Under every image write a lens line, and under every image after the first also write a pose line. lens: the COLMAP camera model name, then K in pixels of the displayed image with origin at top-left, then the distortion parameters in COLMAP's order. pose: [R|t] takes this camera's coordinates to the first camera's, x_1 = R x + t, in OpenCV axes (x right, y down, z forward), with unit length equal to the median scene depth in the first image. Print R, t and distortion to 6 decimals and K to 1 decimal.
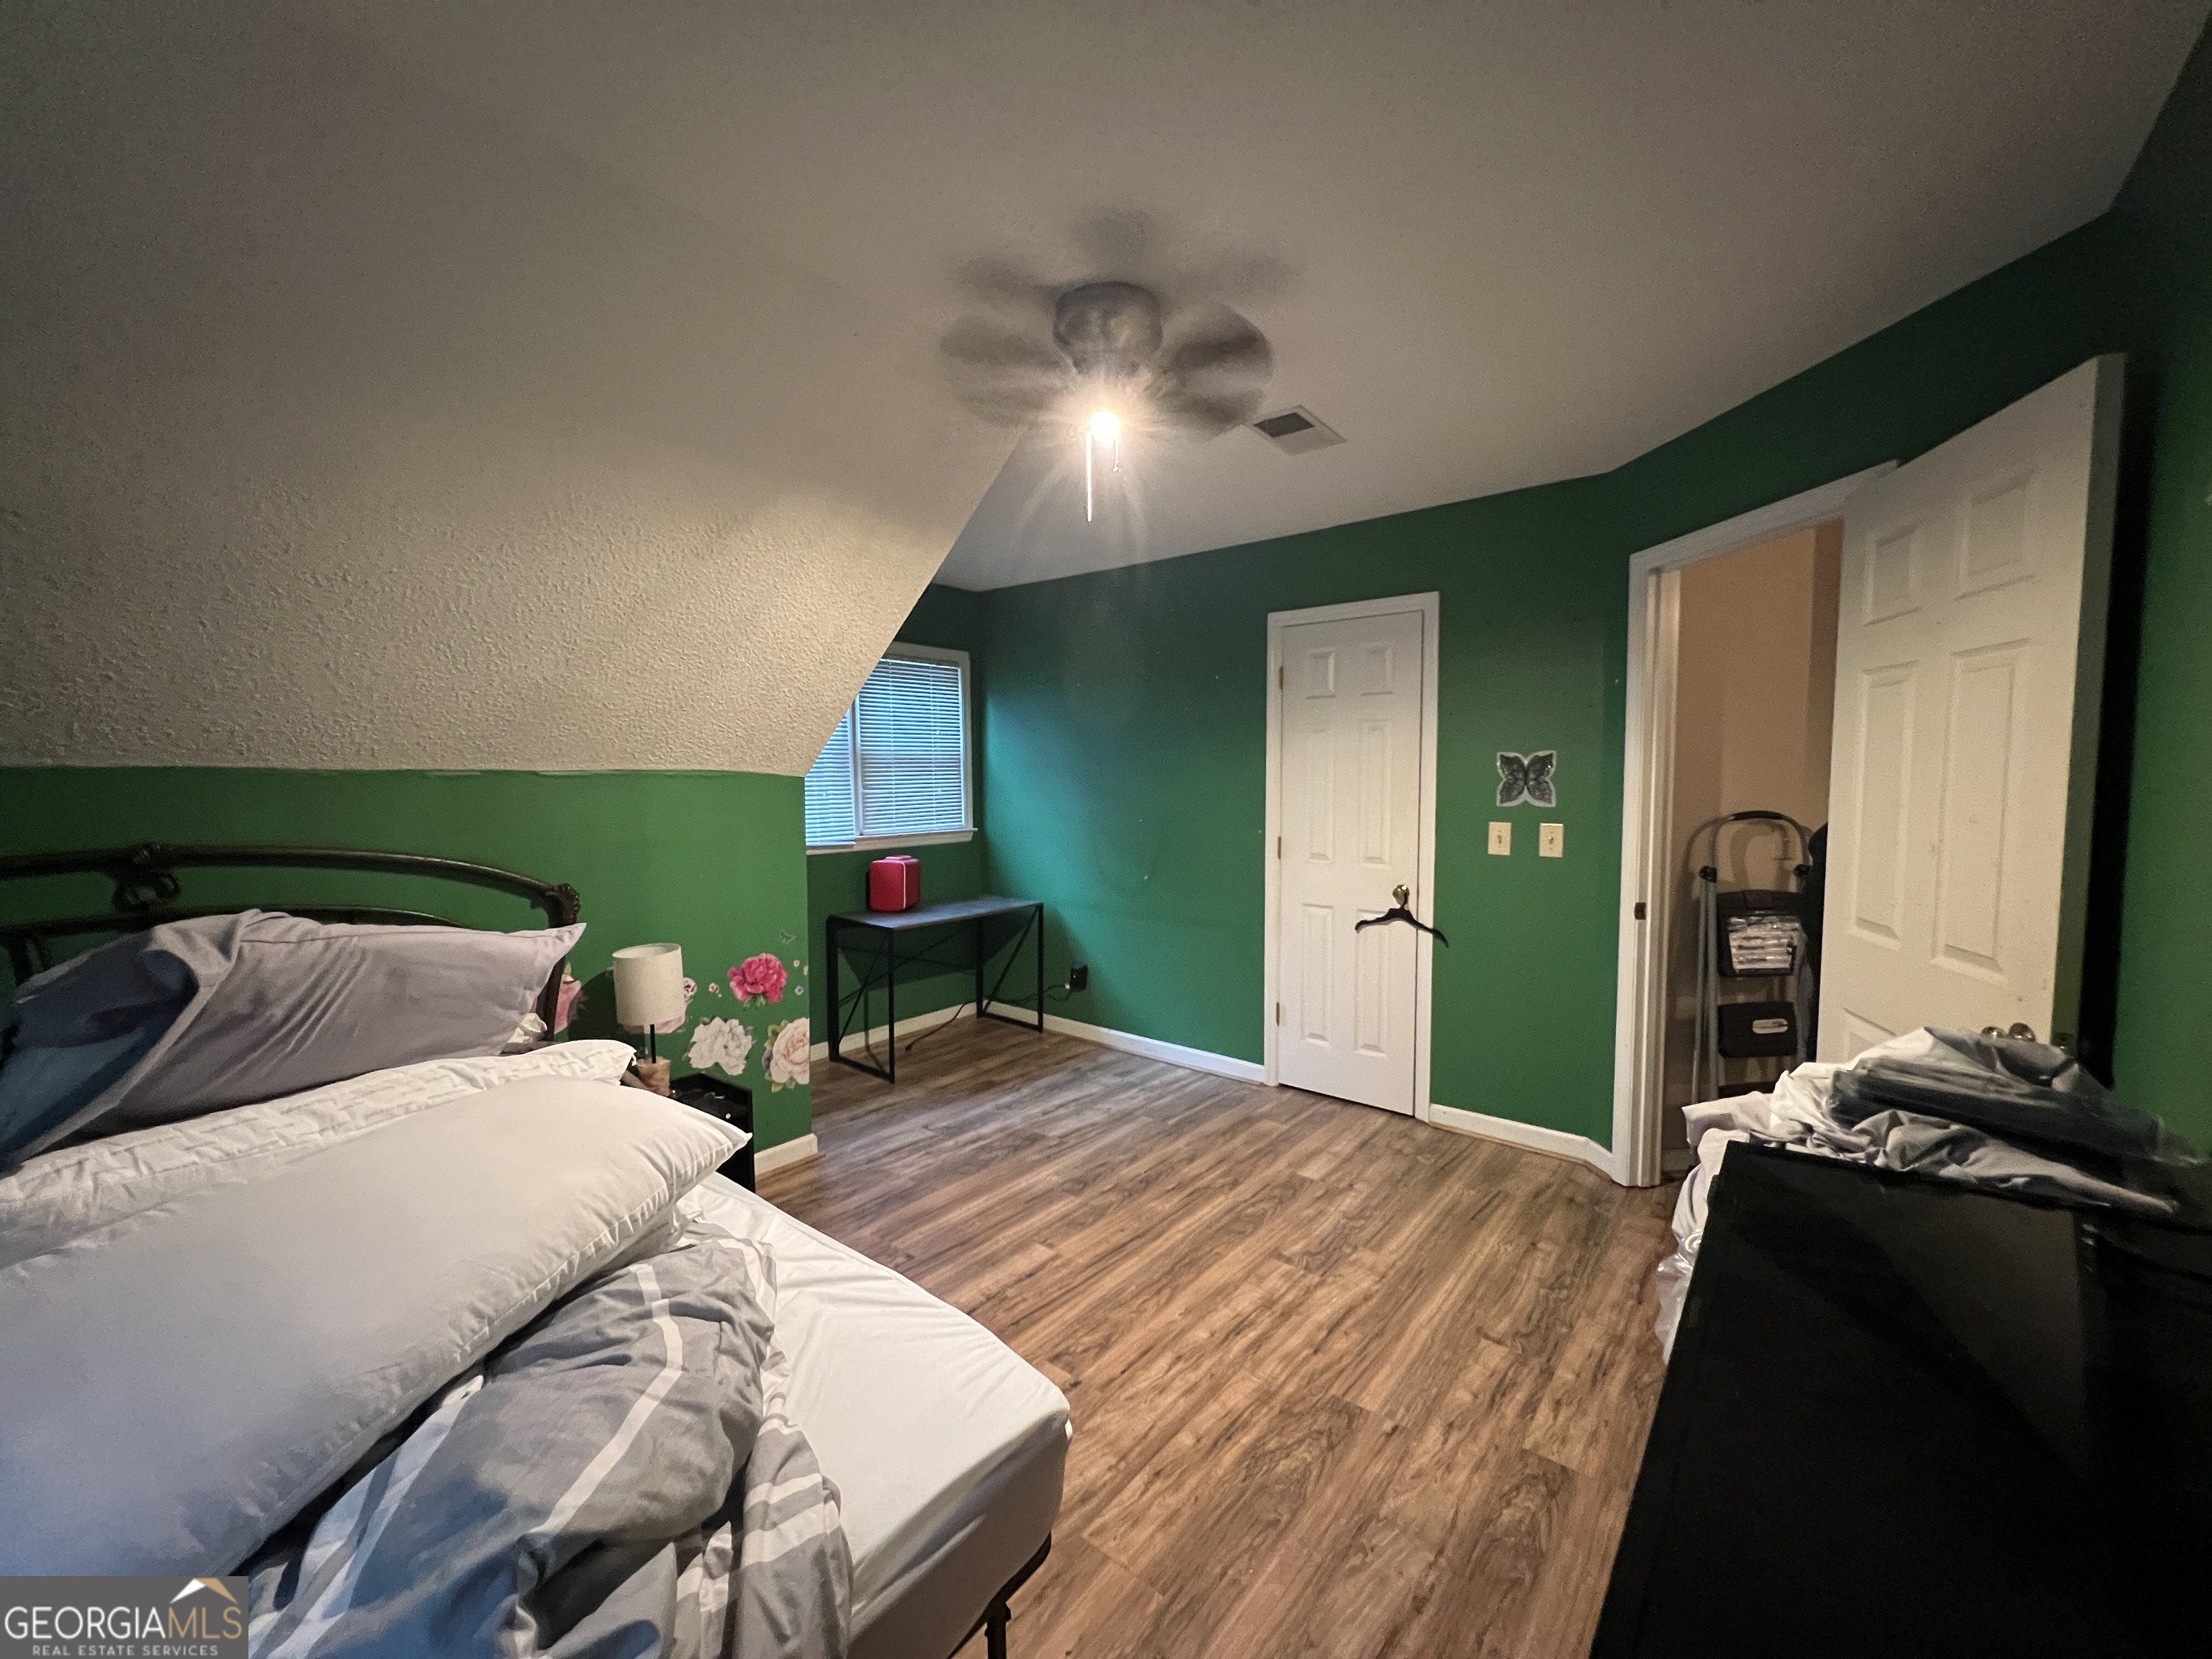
lens RADIAL K [[885.1, 0, 1101.9], [0, 885.1, 833.2], [0, 0, 1]] dist [0.000270, 0.000436]
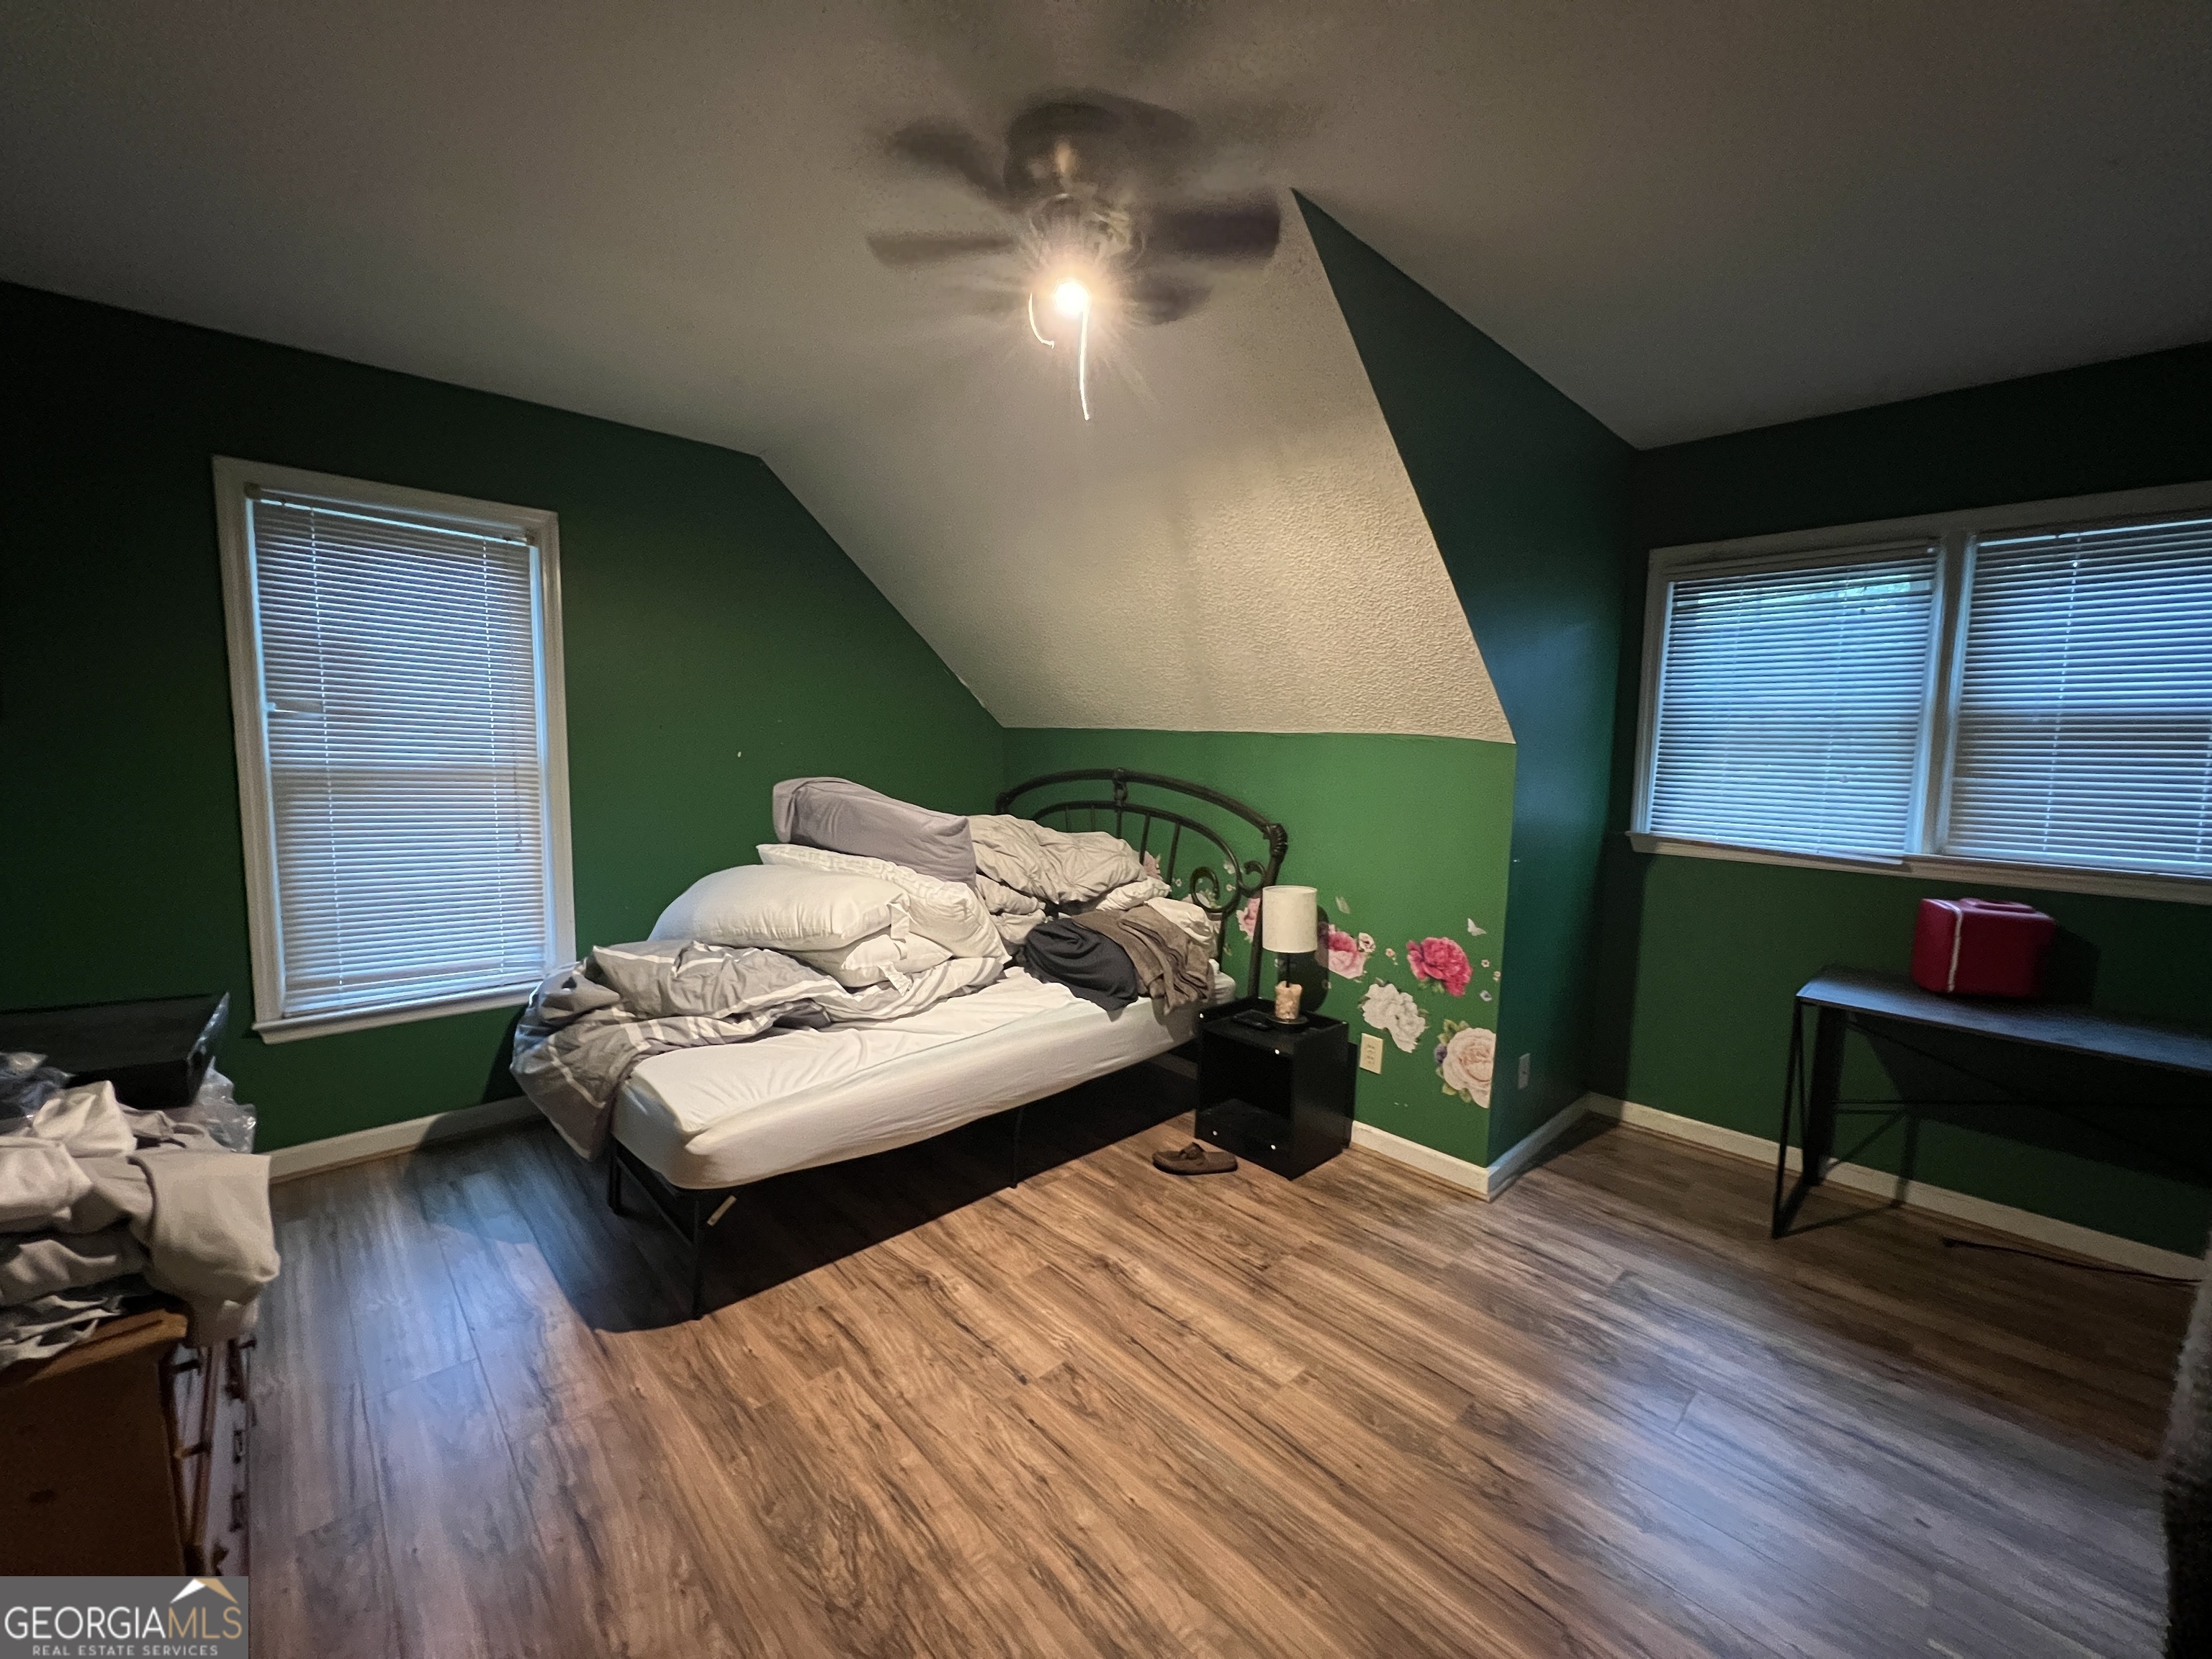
lens RADIAL K [[885.1, 0, 1105.0], [0, 885.1, 825.1], [0, 0, 1]] dist [0.000270, 0.000436]
pose [[-0.129943, 0.097317, -0.986734, 0.631744], [-0.086149, 0.990300, 0.109014, -0.054774], [0.987772, 0.099171, -0.120299, 0.867779]]
